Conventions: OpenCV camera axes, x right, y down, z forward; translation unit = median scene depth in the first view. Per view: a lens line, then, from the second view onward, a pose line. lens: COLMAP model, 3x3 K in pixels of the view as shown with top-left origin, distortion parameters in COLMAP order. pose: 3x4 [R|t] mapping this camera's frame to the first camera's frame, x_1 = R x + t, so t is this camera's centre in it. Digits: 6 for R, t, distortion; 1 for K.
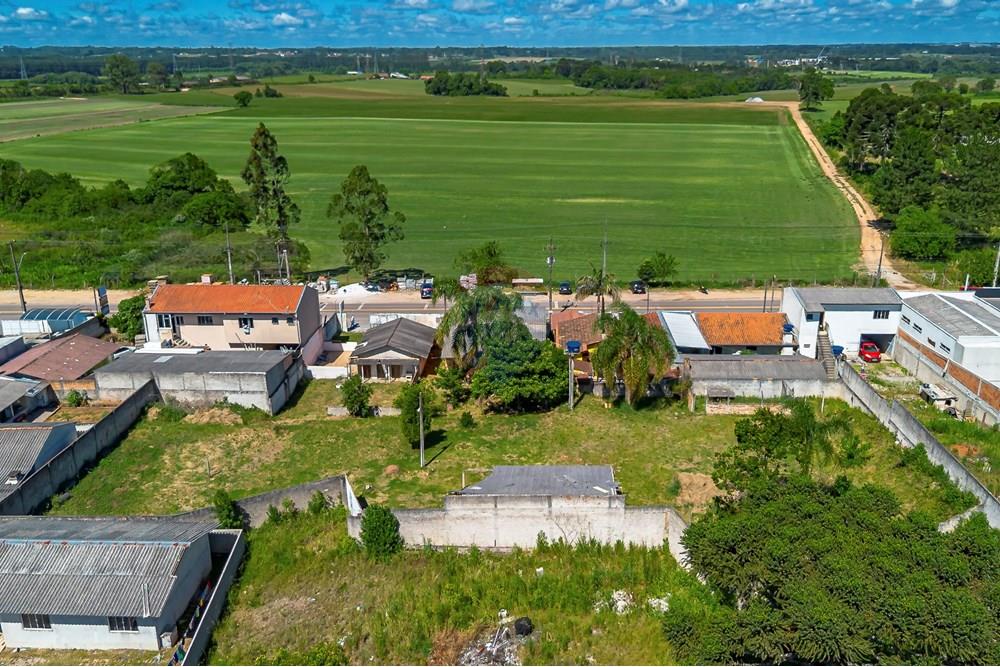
lens RADIAL K [[844.2, 0, 500.0], [0, 844.2, 333.5], [0, 0, 1]] dist [0.062001, -0.059900]
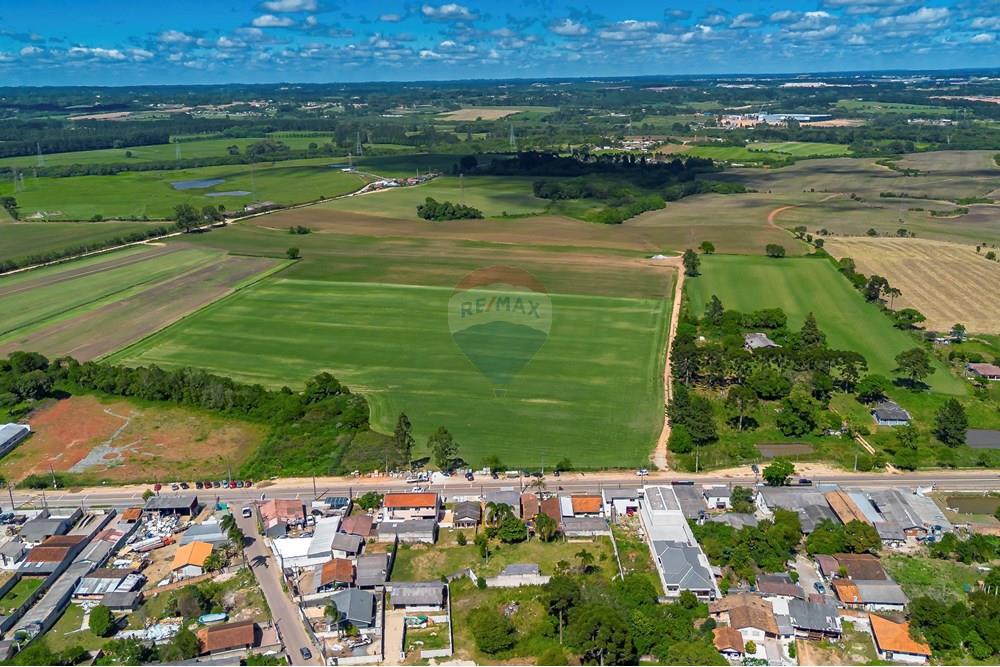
lens RADIAL K [[839.5, 0, 500.0], [0, 839.5, 333.5], [0, 0, 1]] dist [0.079517, -0.091085]
pose [[0.999116, -0.021761, 0.035976, -0.105771], [0.022789, 0.999336, -0.028434, -0.530496], [-0.035333, 0.029229, 0.998948, -1.936999]]
